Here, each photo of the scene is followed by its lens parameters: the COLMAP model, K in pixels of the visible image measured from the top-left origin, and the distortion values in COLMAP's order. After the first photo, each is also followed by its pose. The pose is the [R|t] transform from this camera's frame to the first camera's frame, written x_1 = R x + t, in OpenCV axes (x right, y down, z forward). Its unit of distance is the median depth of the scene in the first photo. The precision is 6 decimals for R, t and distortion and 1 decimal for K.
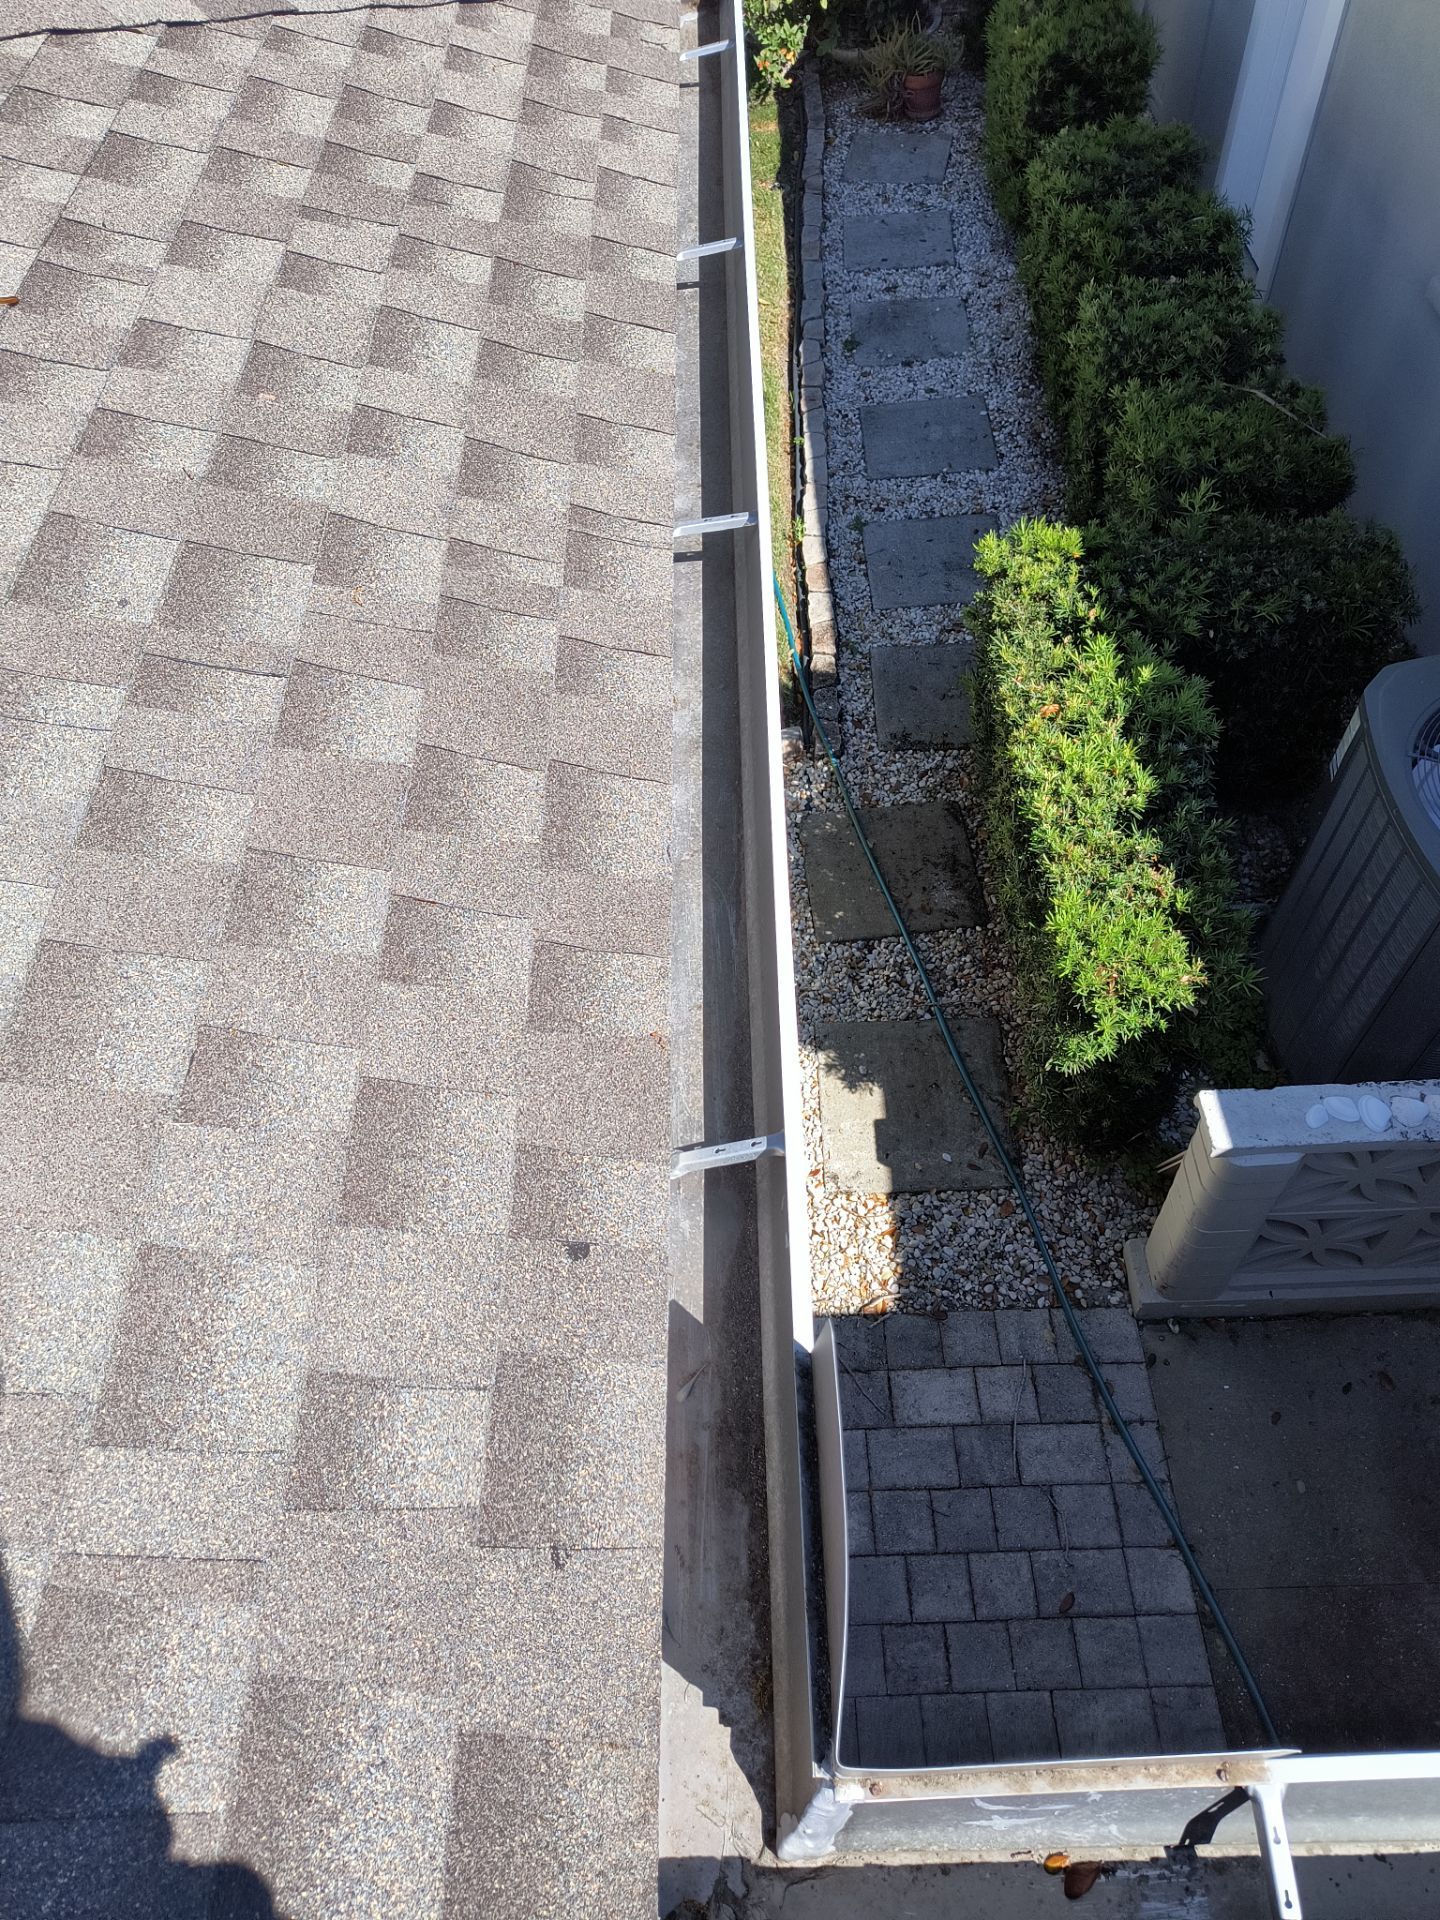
lens RADIAL K [[1302.6, 0, 708.3], [0, 1302.6, 967.1], [0, 0, 1]] dist [0.050248, -0.059892]
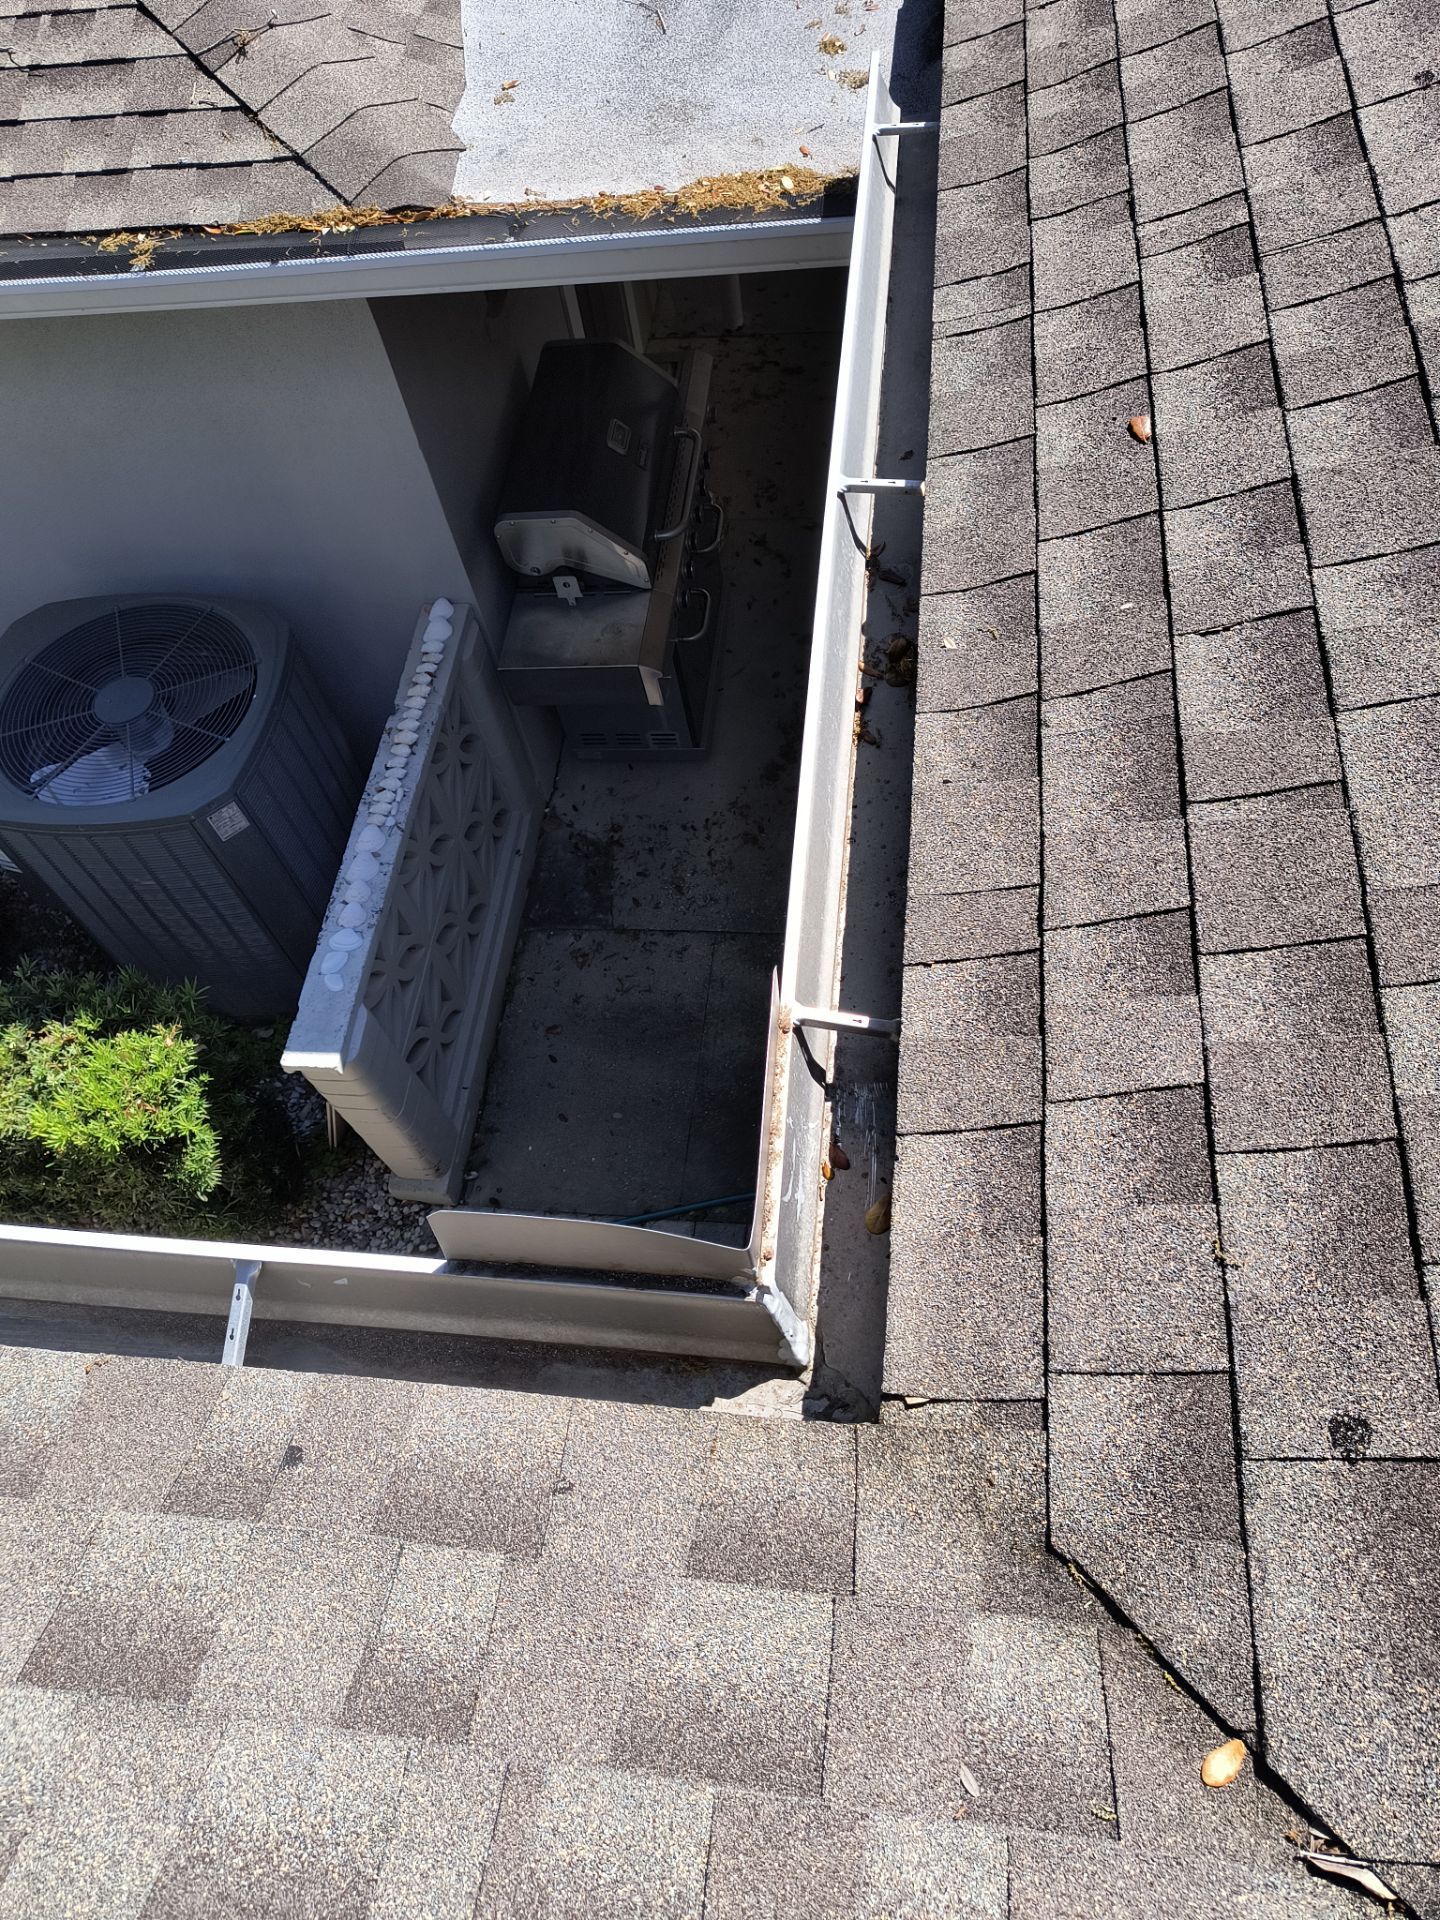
lens RADIAL K [[1343.8, 0, 719.4], [0, 1343.8, 945.4], [0, 0, 1]] dist [0.035868, -0.038274]
pose [[0.130541, -0.810307, 0.571281, -0.322170], [0.866097, 0.373642, 0.332067, 0.007125], [-0.482531, 0.451436, 0.750579, -0.118143]]
